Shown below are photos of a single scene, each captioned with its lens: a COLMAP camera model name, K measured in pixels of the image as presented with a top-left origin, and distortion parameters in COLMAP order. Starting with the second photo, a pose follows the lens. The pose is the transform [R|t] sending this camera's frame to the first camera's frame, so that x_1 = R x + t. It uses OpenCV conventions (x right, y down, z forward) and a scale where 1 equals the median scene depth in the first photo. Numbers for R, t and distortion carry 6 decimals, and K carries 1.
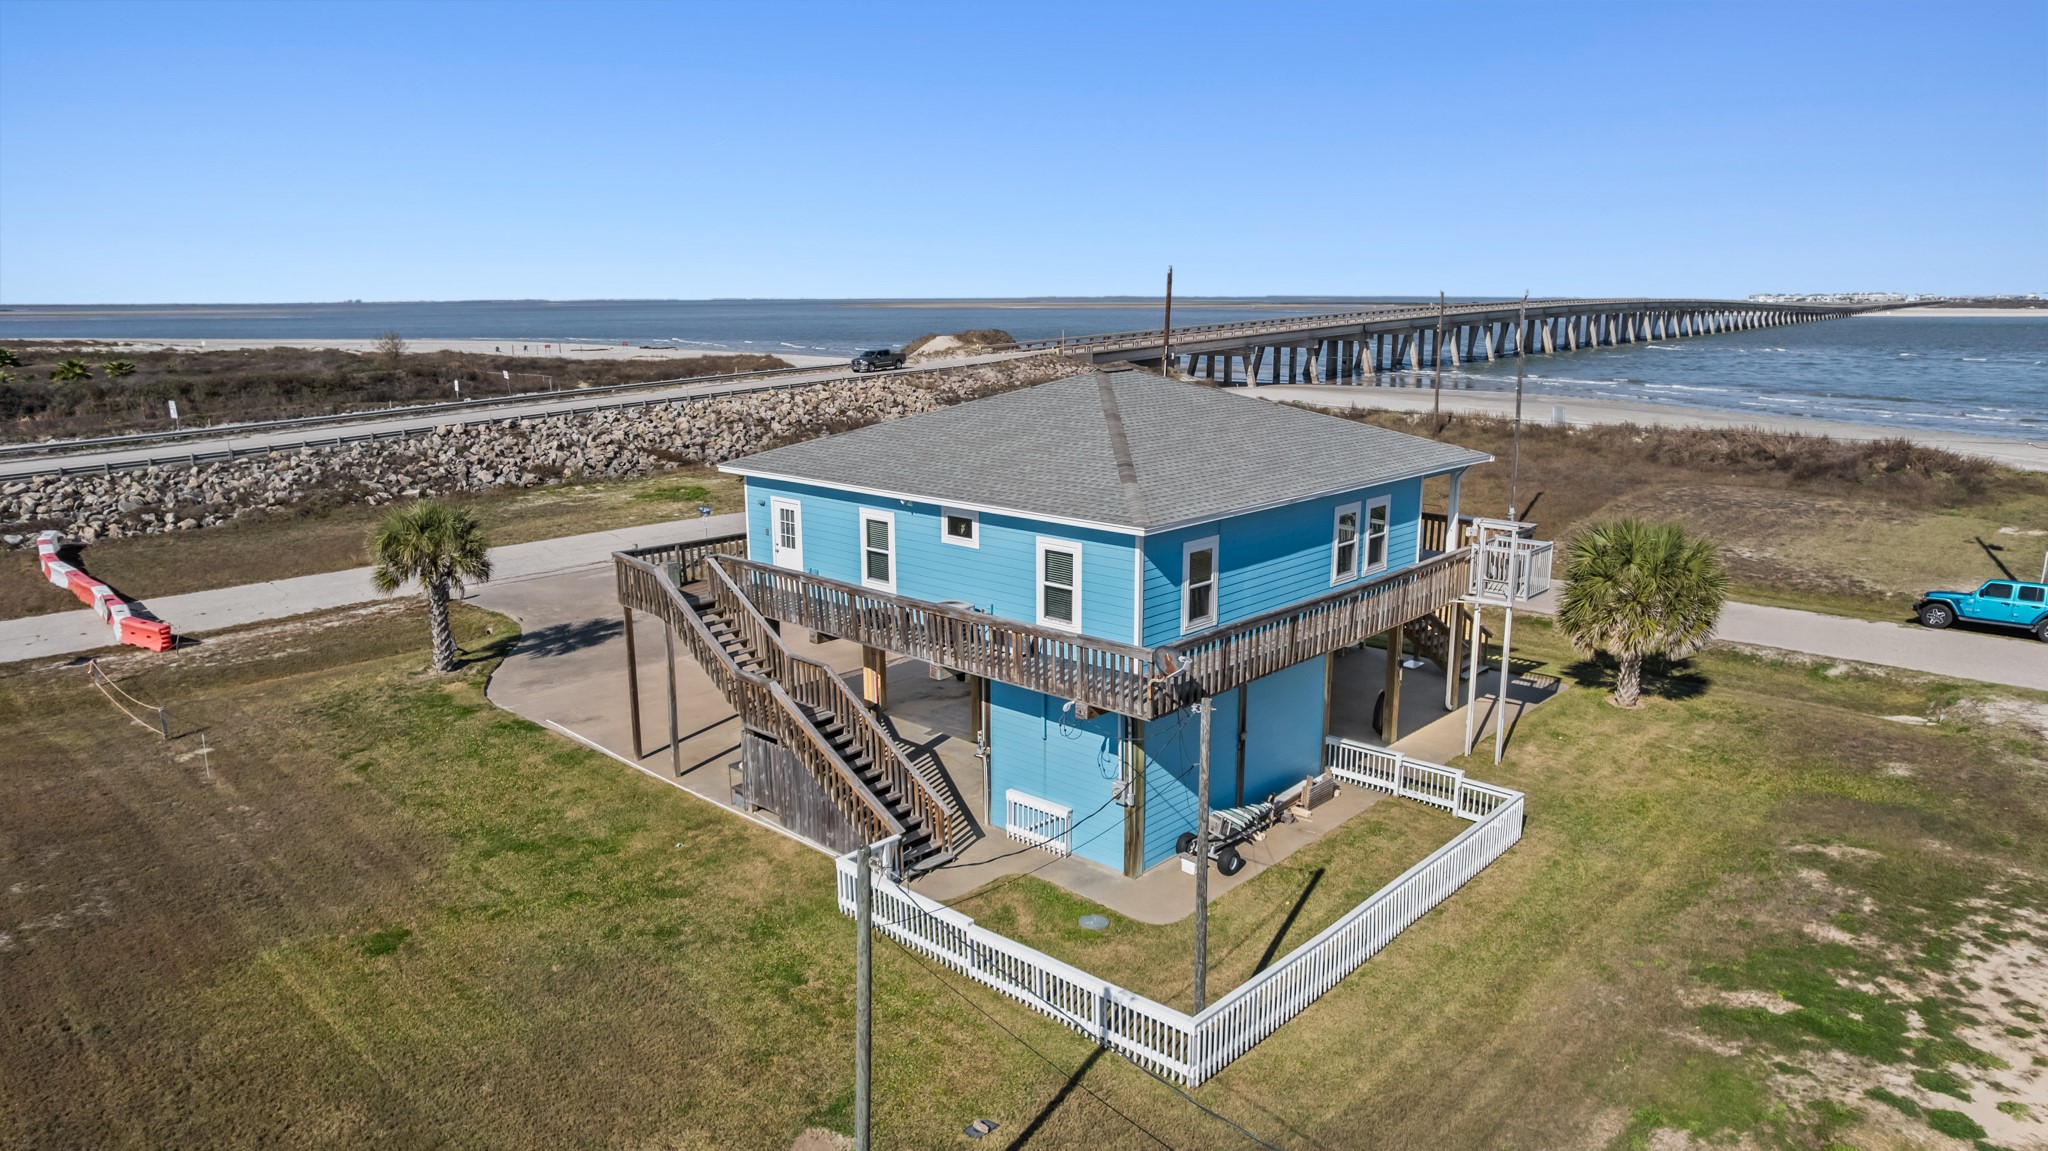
lens RADIAL K [[1337.4, 0, 1024.0], [0, 1337.4, 575.5], [0, 0, 1]] dist [-0.081305, 0.080710]
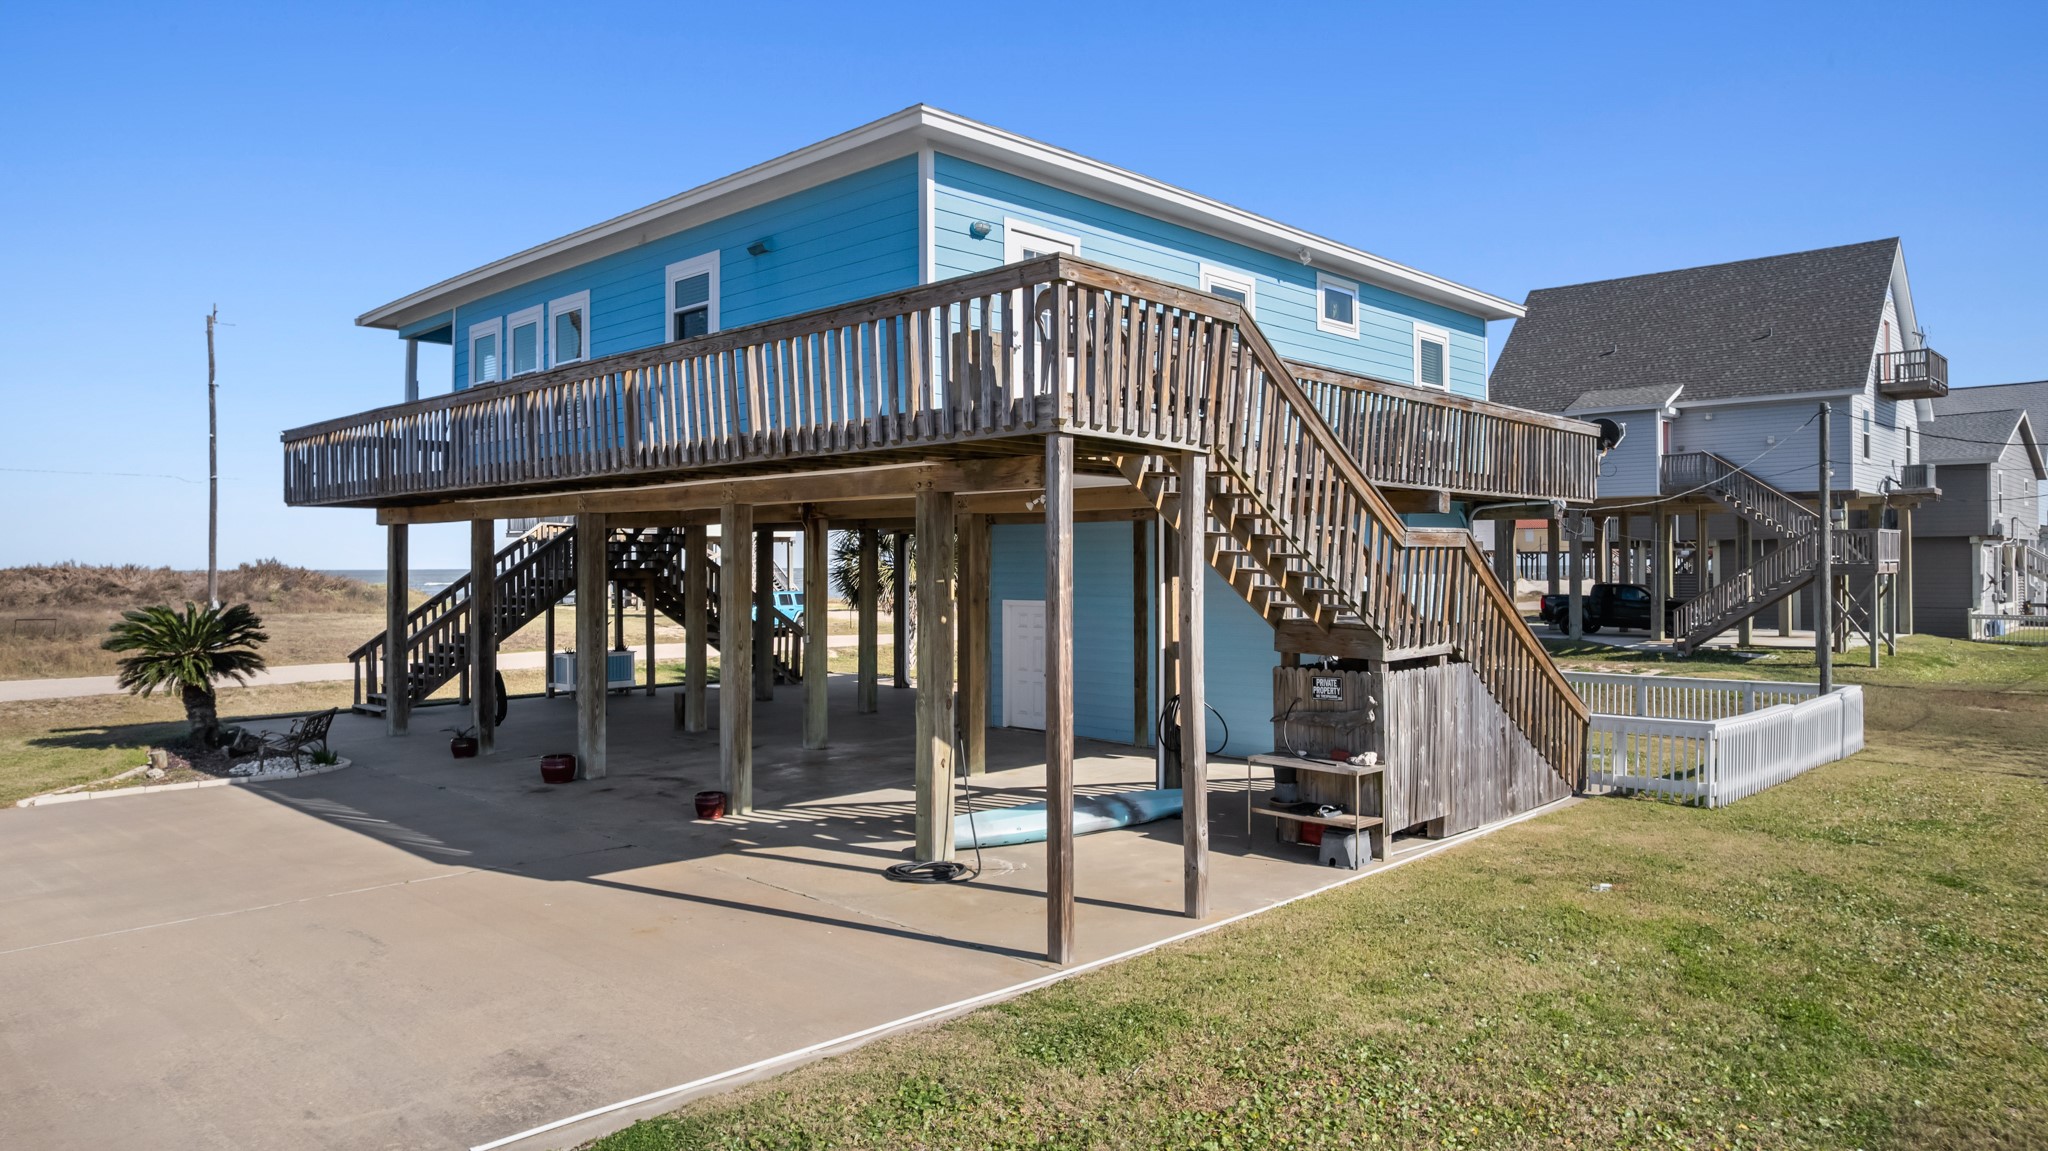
lens RADIAL K [[1337.4, 0, 1024.0], [0, 1337.4, 575.5], [0, 0, 1]] dist [-0.081305, 0.080710]
pose [[0.004255, -0.004596, 0.999980, -0.709214], [0.208421, 0.978033, 0.003608, 0.059270], [-0.978030, 0.208402, 0.005120, 1.180088]]
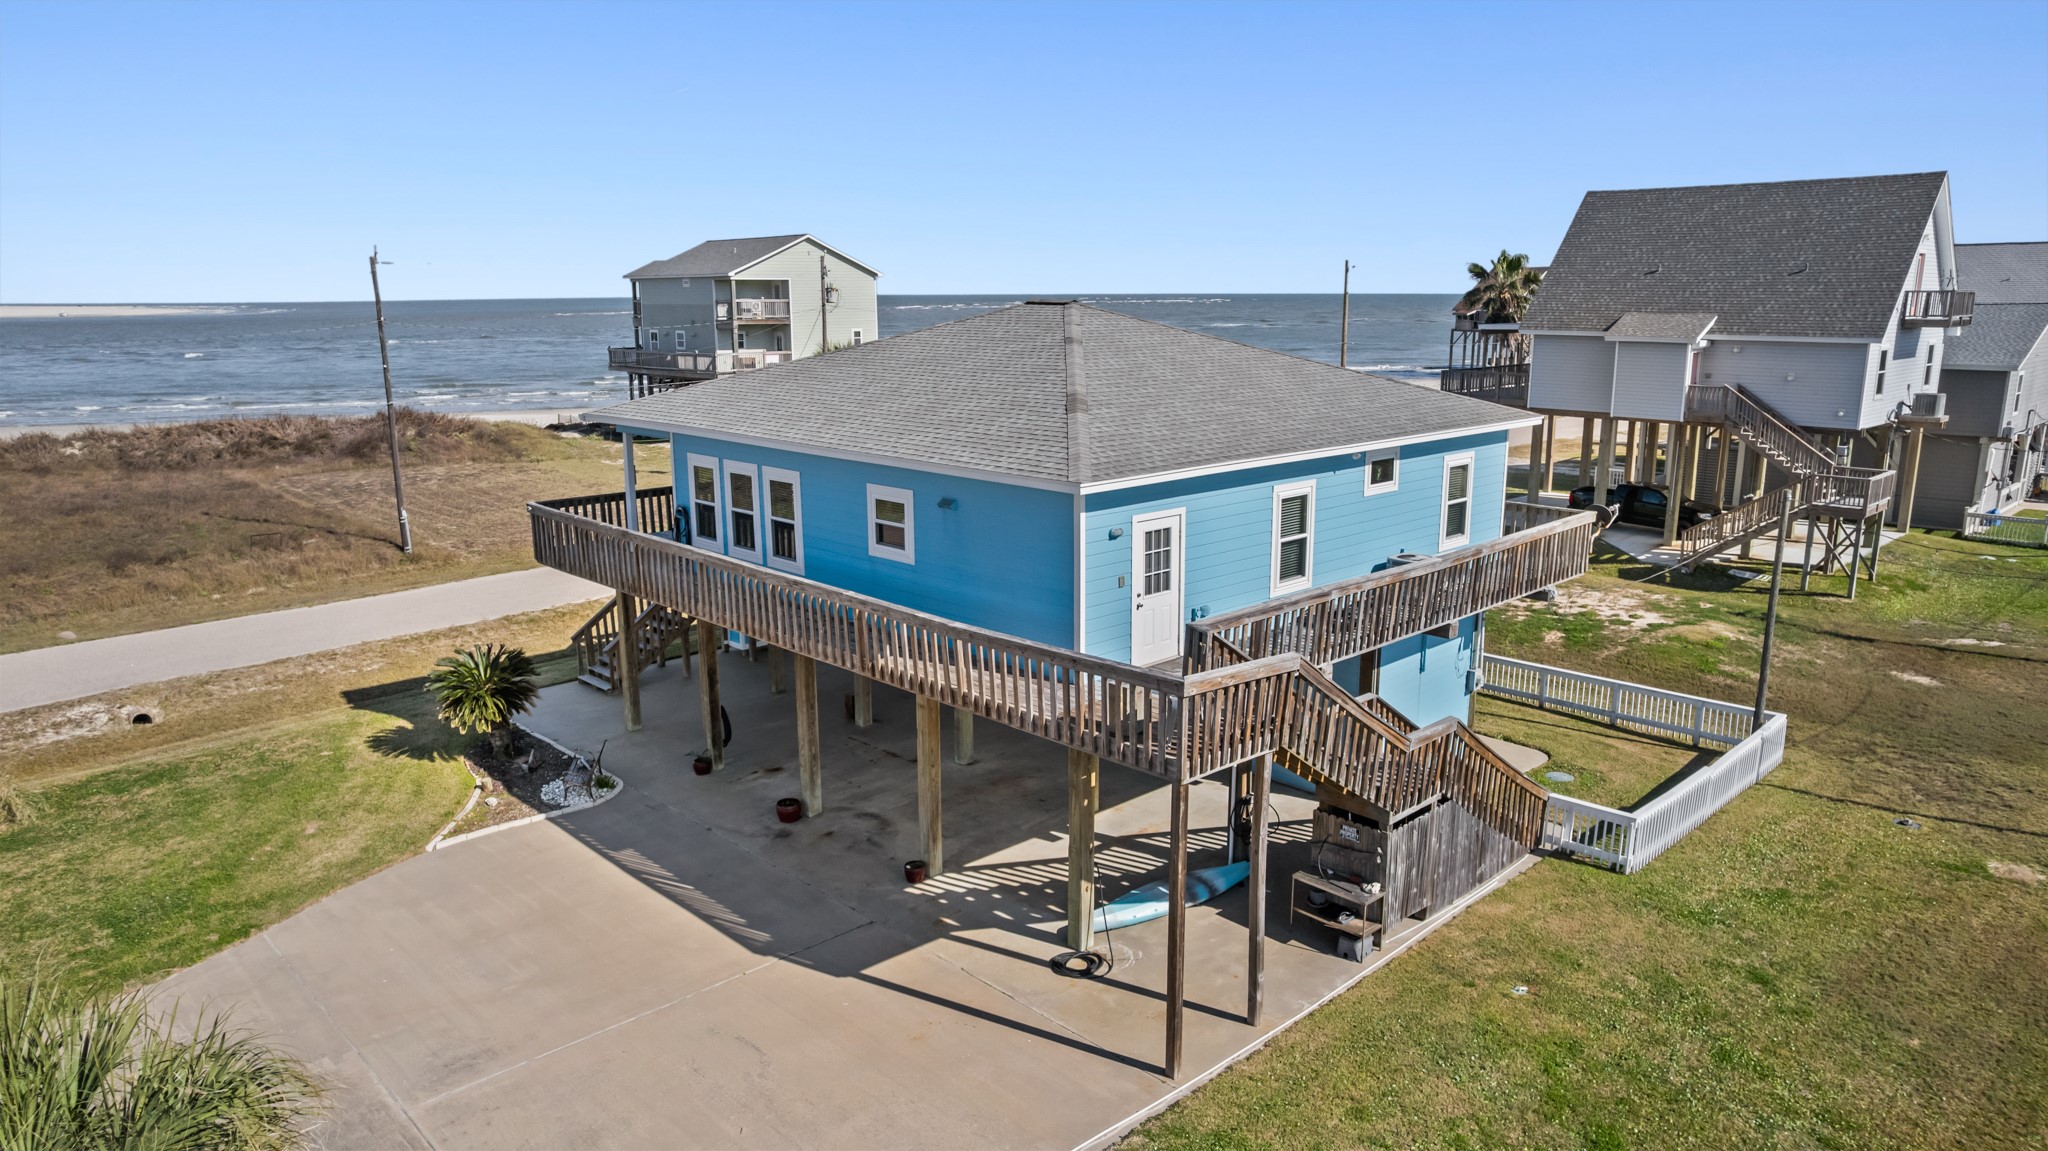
lens RADIAL K [[1314.3, 0, 1016.9], [0, 1314.3, 620.8], [0, 0, 1]] dist [-0.083162, 0.076839]
pose [[0.050025, -0.239718, 0.969553, -0.878399], [0.213539, 0.950887, 0.224086, -0.179956], [-0.975653, 0.195827, 0.098757, 1.164369]]
